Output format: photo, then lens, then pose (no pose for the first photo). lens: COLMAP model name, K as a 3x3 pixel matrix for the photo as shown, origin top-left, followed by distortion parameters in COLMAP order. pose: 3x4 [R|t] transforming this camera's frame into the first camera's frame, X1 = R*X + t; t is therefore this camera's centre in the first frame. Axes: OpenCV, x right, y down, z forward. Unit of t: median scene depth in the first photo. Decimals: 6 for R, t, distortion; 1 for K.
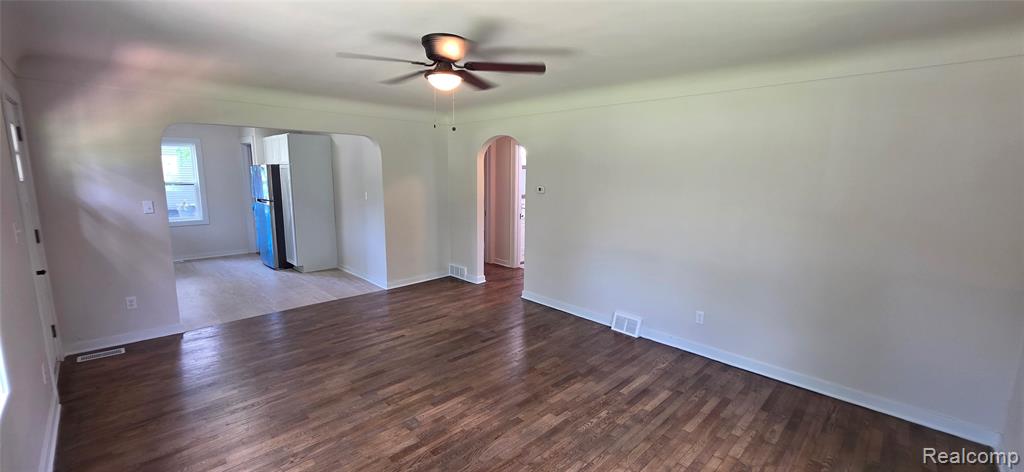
lens RADIAL K [[410.1, 0, 508.7], [0, 410.1, 238.7], [0, 0, 1]] dist [0.002216, 0.000156]
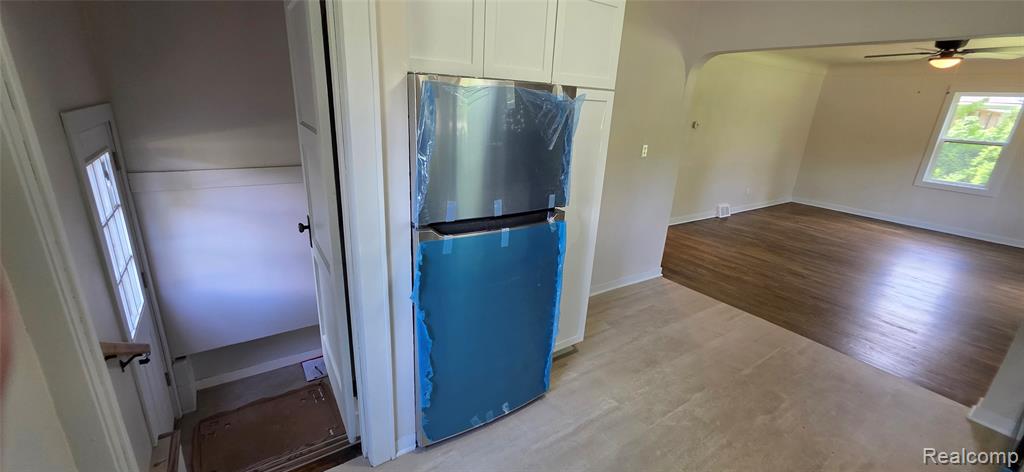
lens RADIAL K [[410.1, 0, 509.3], [0, 410.1, 237.5], [0, 0, 1]] dist [0.002216, 0.000156]
pose [[0.178809, -0.315348, 0.931978, -1.666940], [0.114255, 0.947491, 0.298676, -0.316804], [-0.977227, 0.053077, 0.205450, 1.830576]]
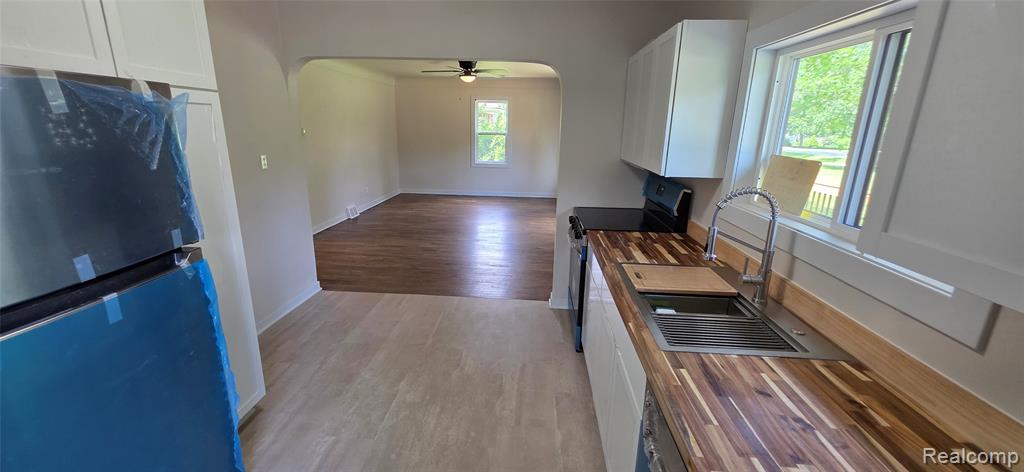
lens RADIAL K [[410.1, 0, 508.5], [0, 410.1, 237.5], [0, 0, 1]] dist [0.002216, 0.000156]
pose [[-0.656299, -0.226266, 0.719775, -1.633650], [0.096568, 0.920938, 0.377555, -0.314322], [-0.748296, 0.317296, -0.582560, 1.878053]]
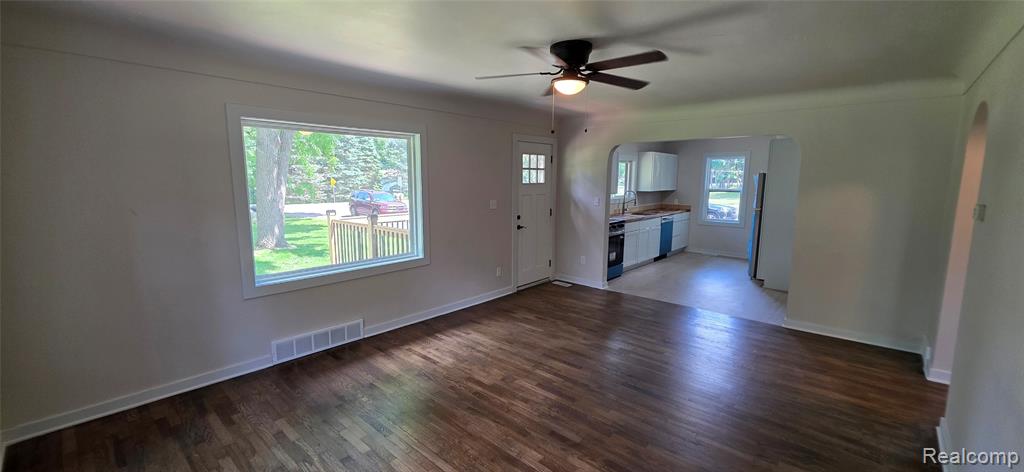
lens RADIAL K [[410.1, 0, 511.7], [0, 410.1, 240.0], [0, 0, 1]] dist [0.002216, 0.000156]
pose [[0.055167, 0.138462, -0.988830, 0.712318], [-0.167517, 0.977584, 0.127541, -0.087176], [0.984324, 0.158610, 0.077125, 0.656452]]
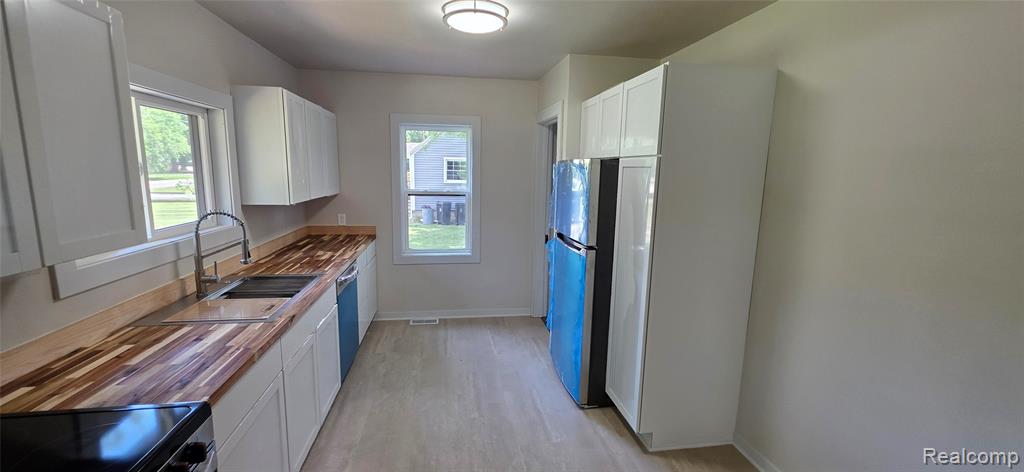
lens RADIAL K [[410.1, 0, 512.4], [0, 410.1, 235.0], [0, 0, 1]] dist [0.002216, 0.000156]
pose [[0.815154, 0.092812, -0.571760, -0.766886], [-0.104638, 0.994435, 0.012241, -0.189224], [0.569715, 0.049849, 0.820329, 1.162482]]
